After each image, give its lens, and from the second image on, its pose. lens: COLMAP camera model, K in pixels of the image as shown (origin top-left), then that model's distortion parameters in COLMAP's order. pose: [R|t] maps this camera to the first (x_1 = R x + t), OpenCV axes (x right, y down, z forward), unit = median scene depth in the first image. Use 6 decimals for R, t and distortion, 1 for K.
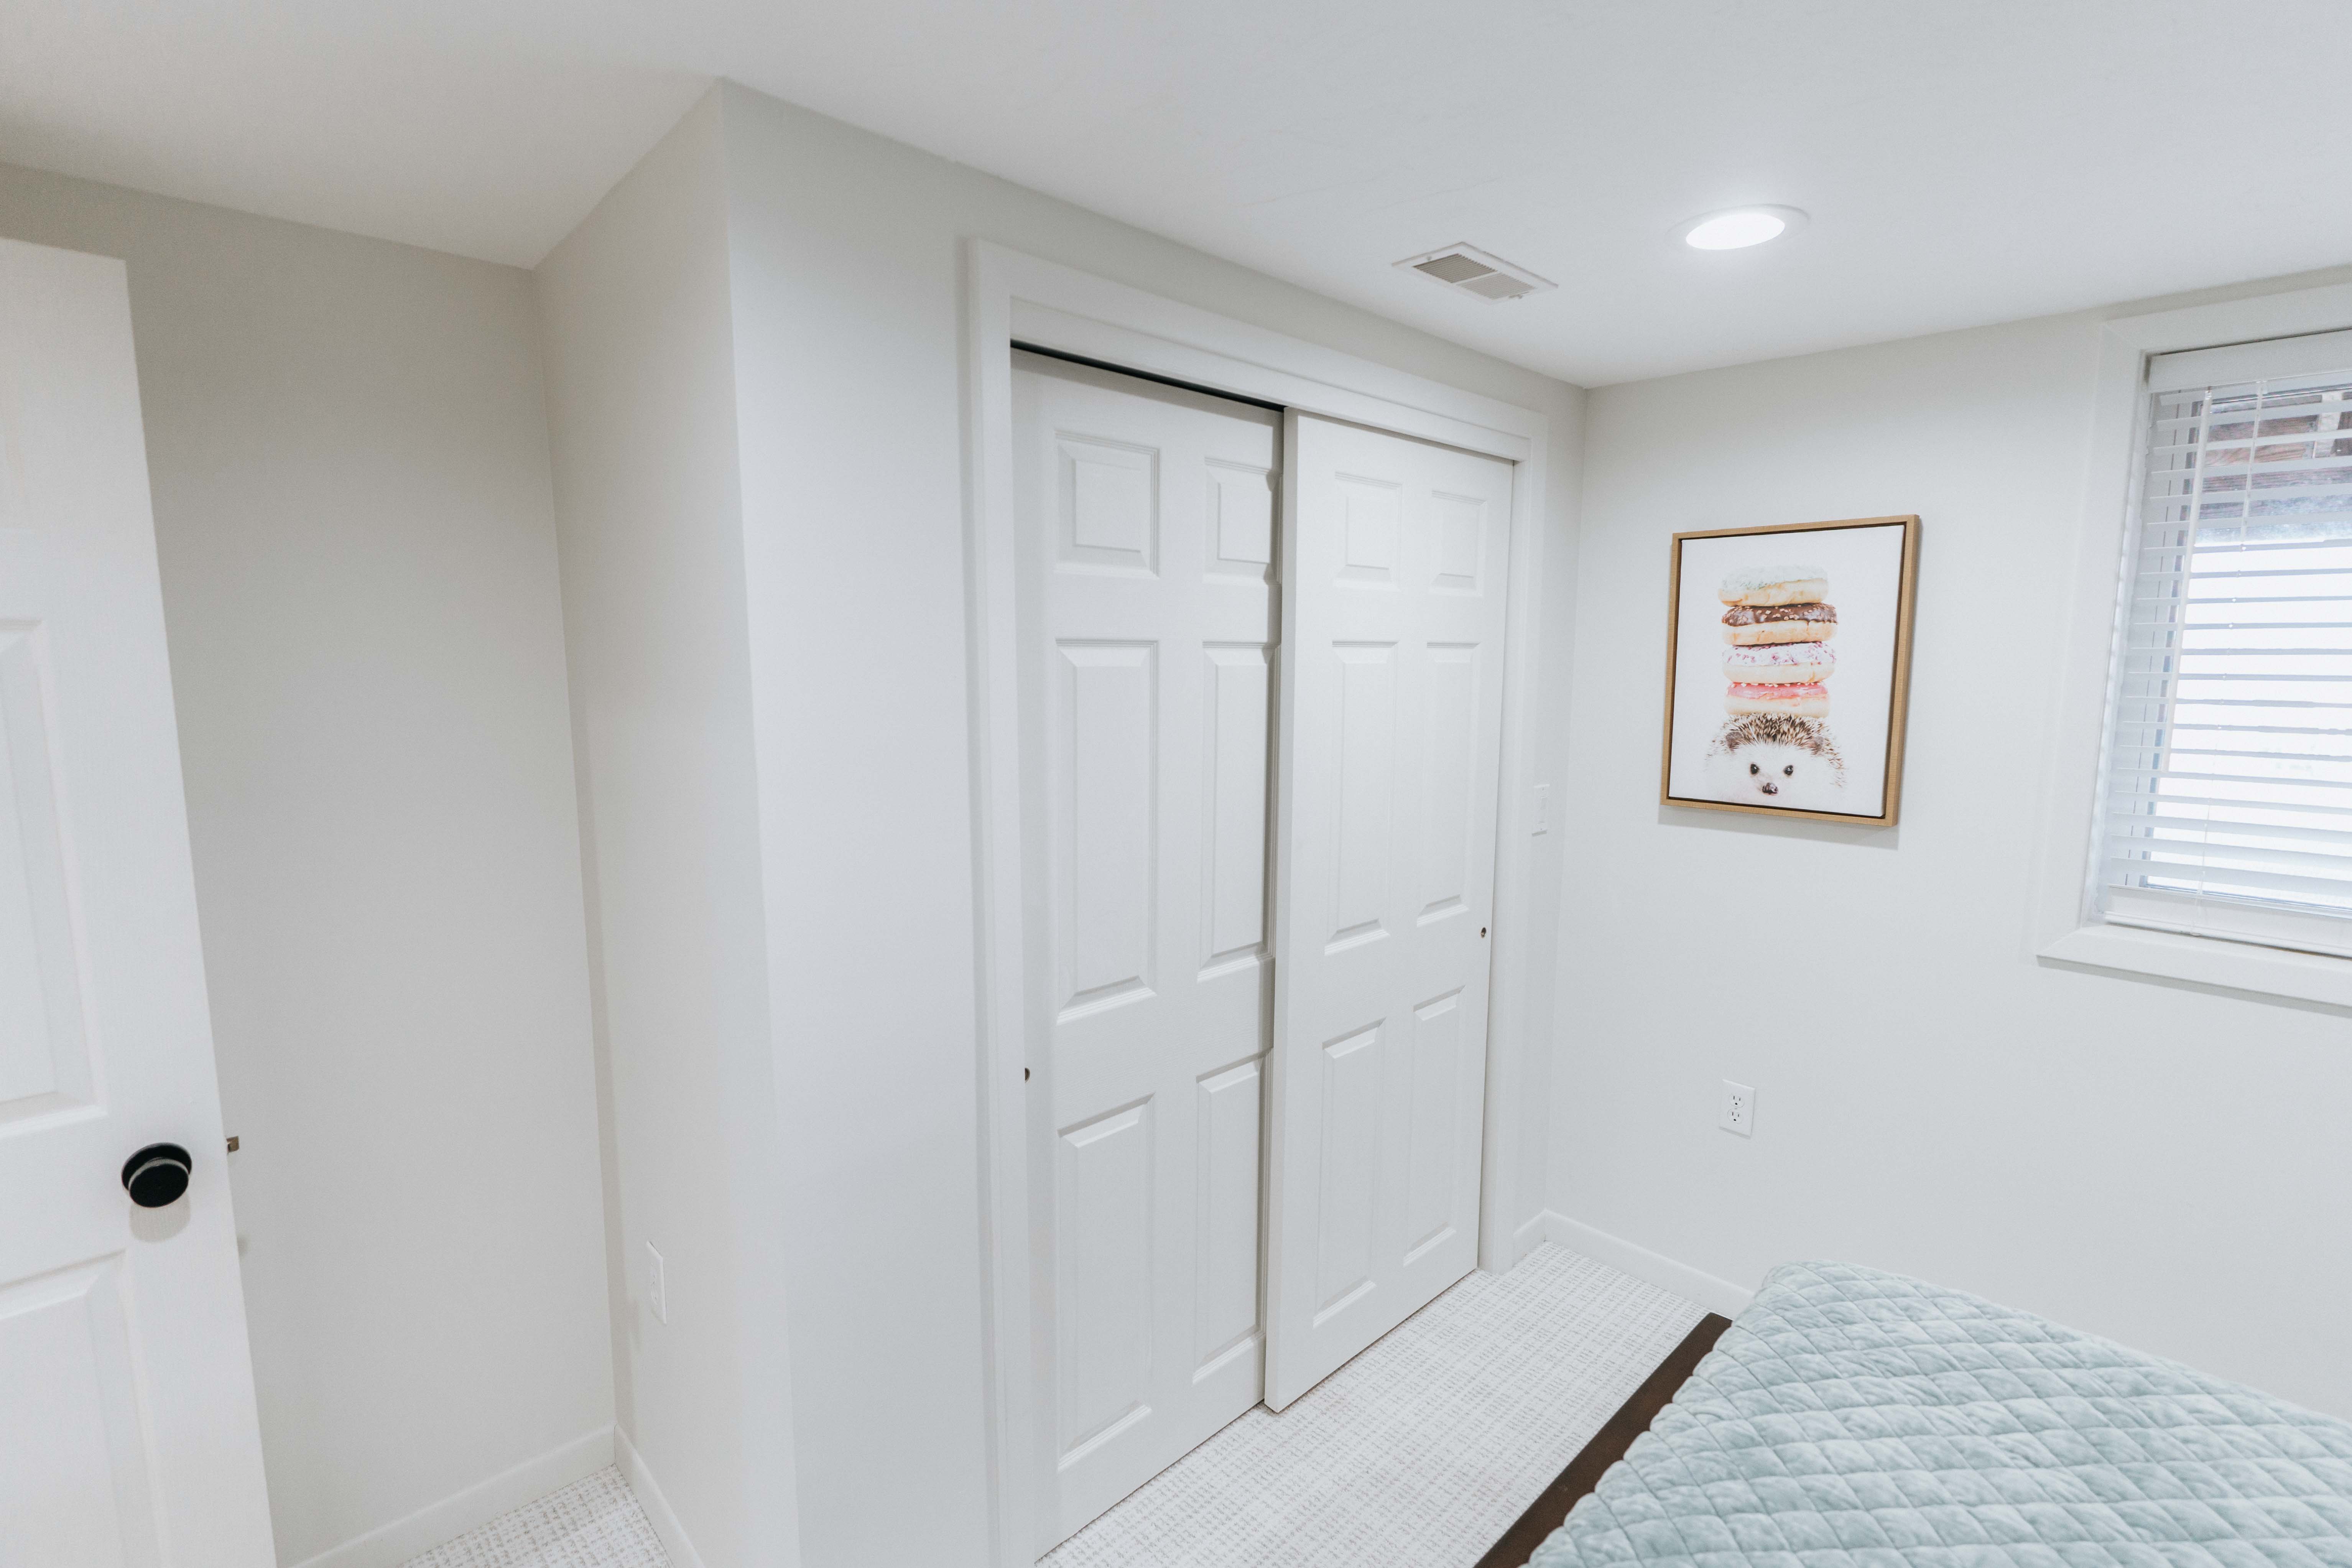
lens RADIAL K [[1079.1, 0, 1186.1], [0, 1079.1, 796.2], [0, 0, 1]] dist [-0.008717, 0.001526]
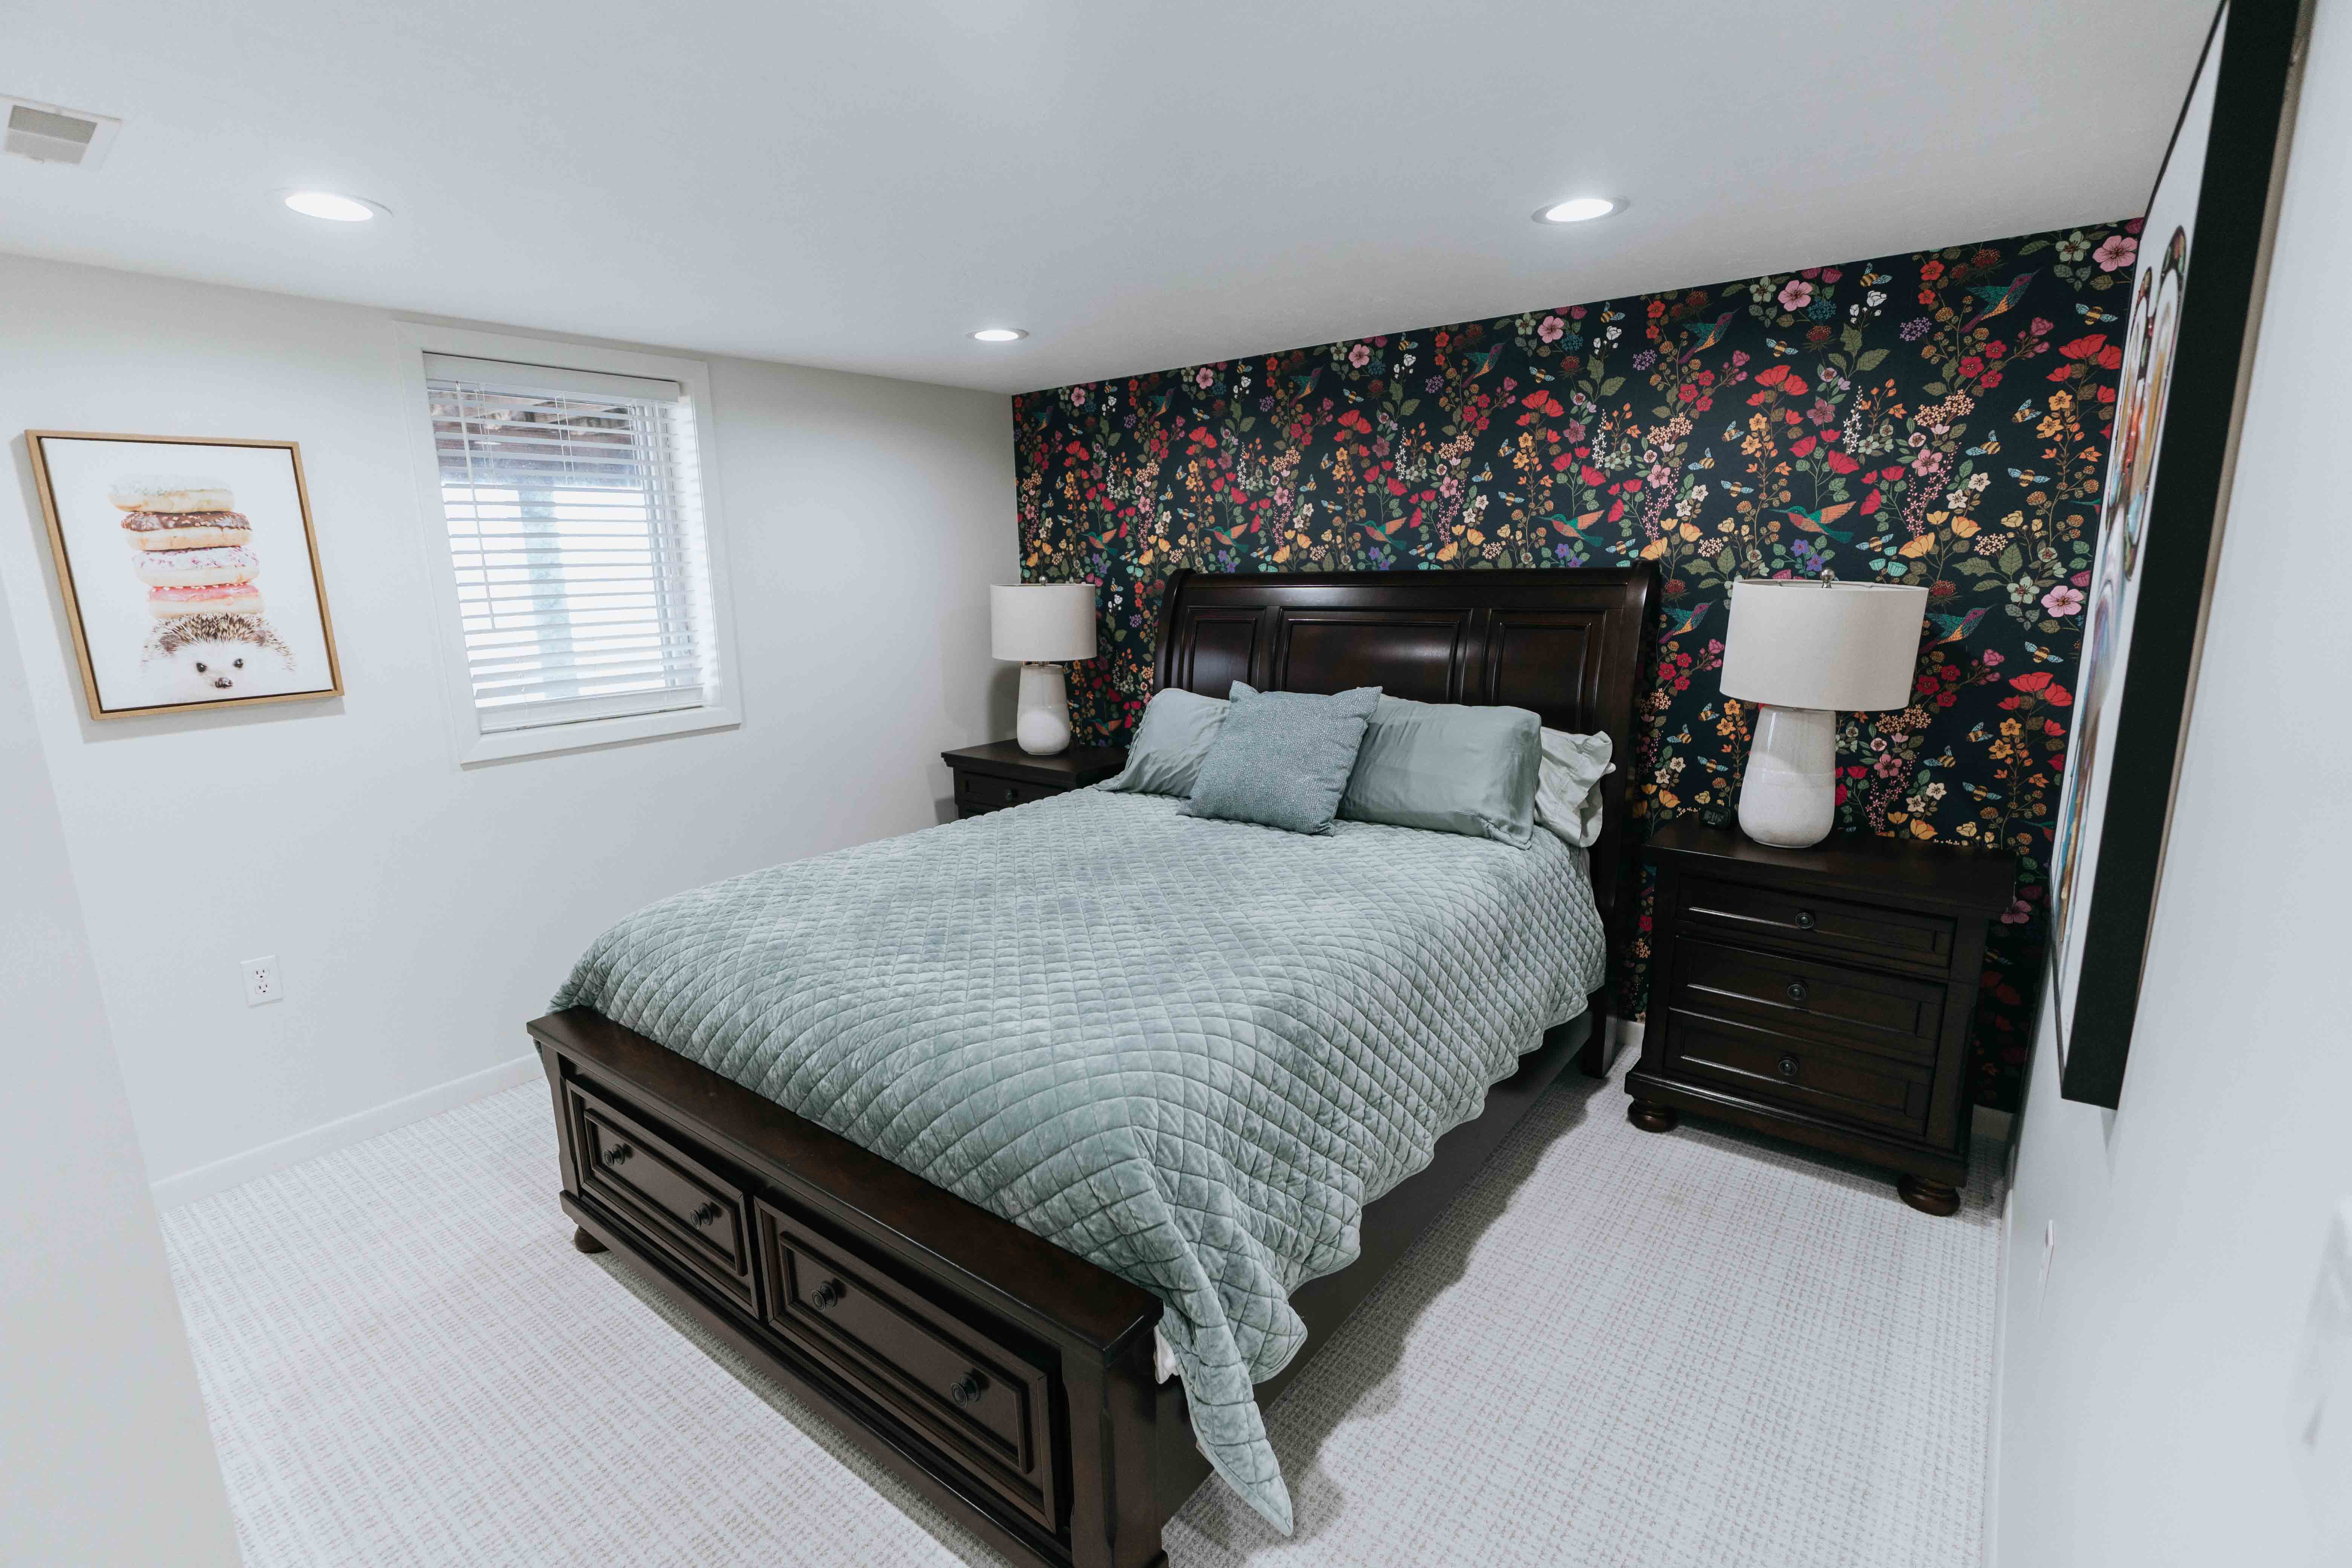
lens RADIAL K [[1079.1, 0, 1187.9], [0, 1079.1, 780.6], [0, 0, 1]] dist [-0.008717, 0.001526]
pose [[-0.153595, -0.210044, 0.965552, -0.688832], [0.145201, 0.961742, 0.232313, -0.022886], [-0.977407, 0.175882, -0.117221, 0.191621]]
